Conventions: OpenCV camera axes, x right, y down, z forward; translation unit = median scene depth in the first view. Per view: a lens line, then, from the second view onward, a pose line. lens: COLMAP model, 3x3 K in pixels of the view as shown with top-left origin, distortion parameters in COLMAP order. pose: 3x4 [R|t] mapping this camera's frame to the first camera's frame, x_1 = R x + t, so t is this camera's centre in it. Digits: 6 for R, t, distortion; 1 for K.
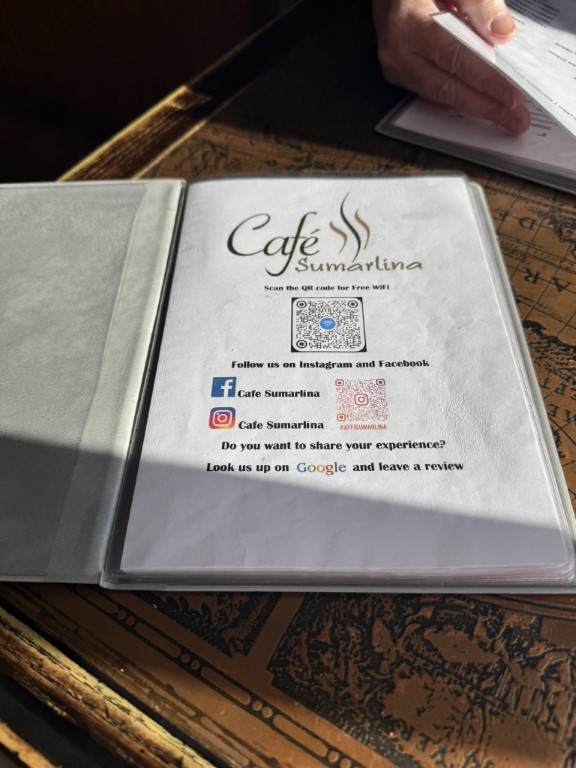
lens RADIAL K [[539.1, 0, 288.0], [0, 539.1, 384.0], [0, 0, 1]] dist [-0.021986, -0.005824]
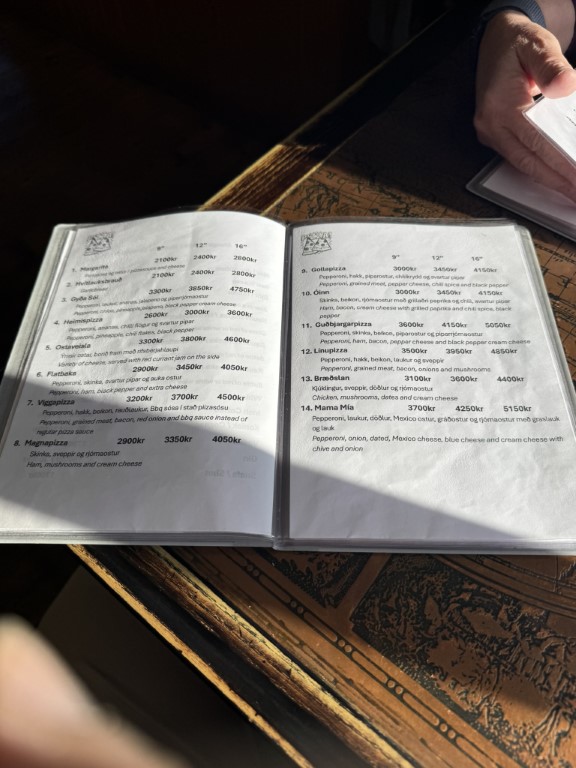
lens RADIAL K [[539.1, 0, 288.0], [0, 539.1, 384.0], [0, 0, 1]] dist [-0.021986, -0.005824]
pose [[0.978176, 0.045470, -0.202741, 0.062854], [-0.023501, 0.993711, 0.109481, -0.249789], [0.206445, -0.102327, 0.973093, -0.368948]]
